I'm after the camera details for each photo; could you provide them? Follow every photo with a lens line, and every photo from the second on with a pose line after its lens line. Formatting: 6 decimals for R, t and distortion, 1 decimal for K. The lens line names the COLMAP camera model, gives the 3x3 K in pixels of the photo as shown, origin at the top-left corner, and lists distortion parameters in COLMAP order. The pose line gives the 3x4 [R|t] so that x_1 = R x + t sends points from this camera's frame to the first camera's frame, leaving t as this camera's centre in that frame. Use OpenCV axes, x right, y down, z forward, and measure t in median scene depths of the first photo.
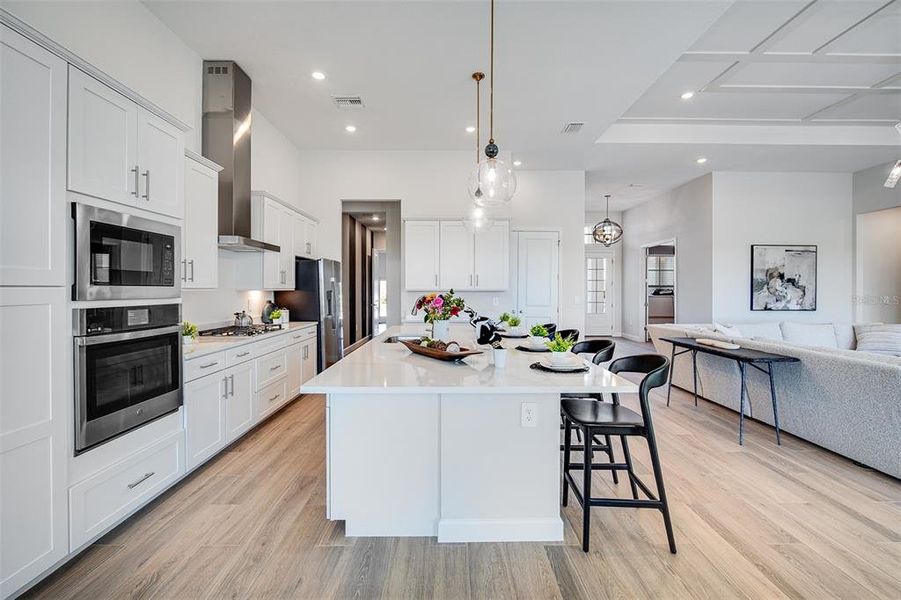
lens RADIAL K [[401.1, 0, 446.7], [0, 401.1, 294.2], [0, 0, 1]] dist [-0.007951, 0.001398]
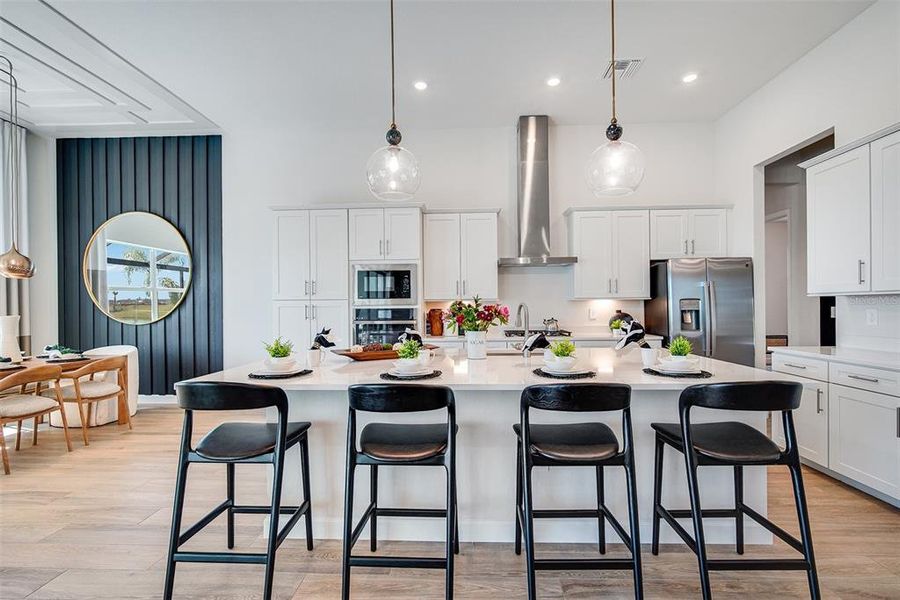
lens RADIAL K [[400.6, 0, 452.6], [0, 400.6, 304.7], [0, 0, 1]] dist [-0.007951, 0.001398]
pose [[-0.045737, -0.003845, -0.998946, 0.377397], [-0.001193, 0.999992, -0.003795, 0.005397], [0.998953, 0.001018, -0.045742, 0.440070]]
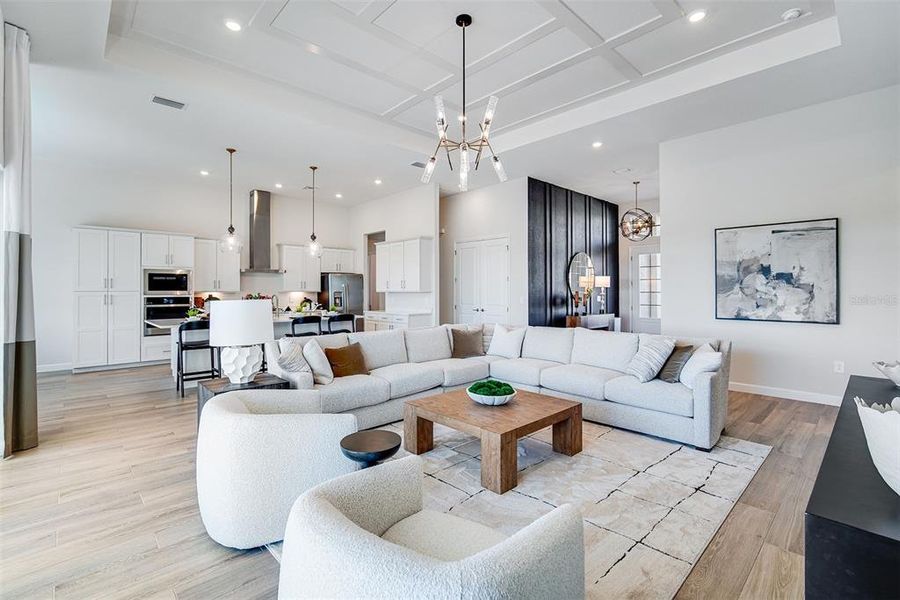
lens RADIAL K [[400.6, 0, 447.7], [0, 400.6, 293.2], [0, 0, 1]] dist [-0.007951, 0.001398]
pose [[0.676342, 0.002684, -0.736583, 0.973313], [-0.005087, 0.999987, -0.001028, -0.002781], [0.736570, 0.004442, 0.676346, 0.144564]]
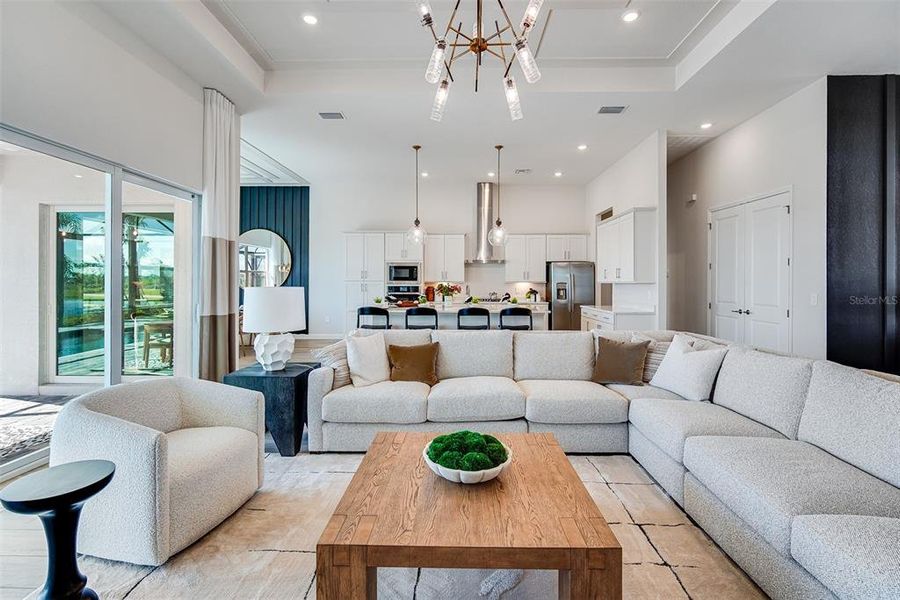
lens RADIAL K [[400.6, 0, 455.0], [0, 400.6, 282.2], [0, 0, 1]] dist [-0.007951, 0.001398]
pose [[-0.017699, -0.002659, -0.999840, 0.931483], [-0.013423, 0.999907, -0.002421, -0.001184], [0.999753, 0.013378, -0.017733, 0.477281]]
